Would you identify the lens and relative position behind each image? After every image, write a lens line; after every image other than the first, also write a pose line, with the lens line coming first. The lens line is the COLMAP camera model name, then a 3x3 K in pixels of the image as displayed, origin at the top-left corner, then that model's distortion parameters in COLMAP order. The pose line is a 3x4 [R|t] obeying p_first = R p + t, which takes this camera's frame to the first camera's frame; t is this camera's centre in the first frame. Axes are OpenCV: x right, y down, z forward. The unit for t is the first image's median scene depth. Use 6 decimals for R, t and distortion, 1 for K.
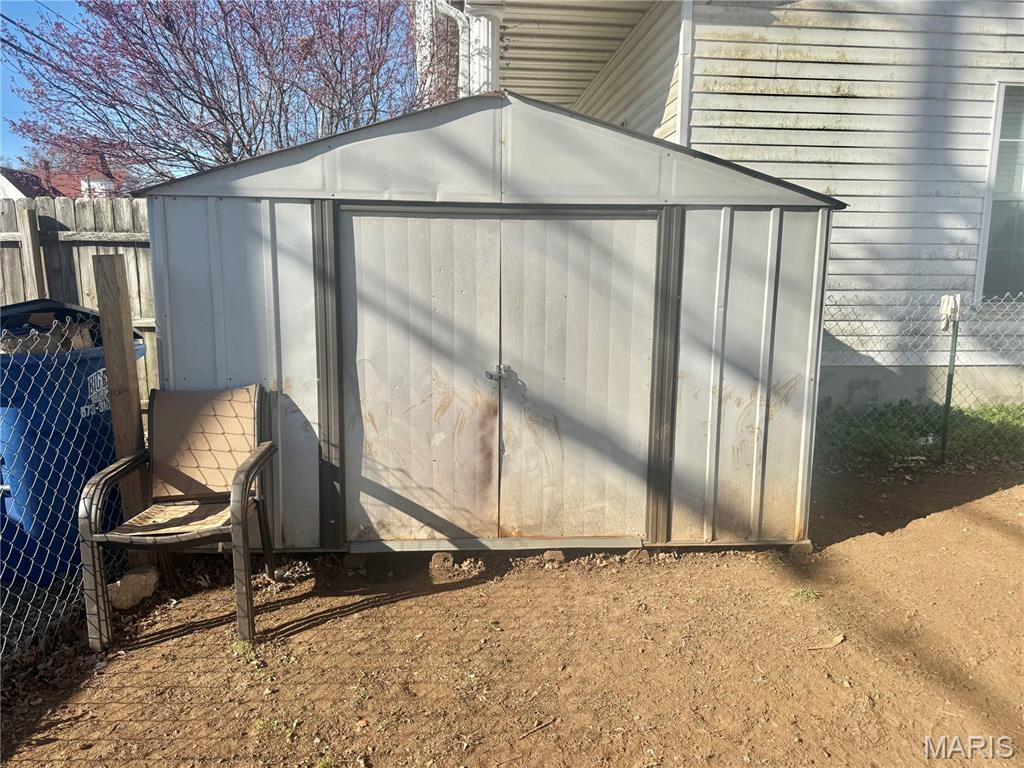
lens RADIAL K [[708.0, 0, 514.4], [0, 708.0, 383.4], [0, 0, 1]] dist [0.007385, 0.002438]
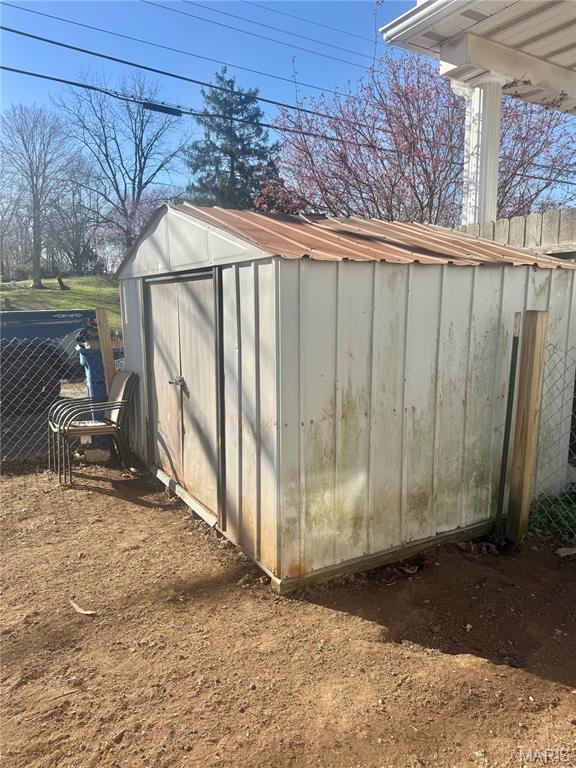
lens RADIAL K [[531.0, 0, 288.7], [0, 531.0, 387.1], [0, 0, 1]] dist [0.007385, 0.002438]
pose [[0.467444, 0.129174, -0.874534, 1.164260], [-0.130471, 0.988514, 0.076273, -0.130065], [0.874342, 0.078448, 0.478928, 0.687483]]
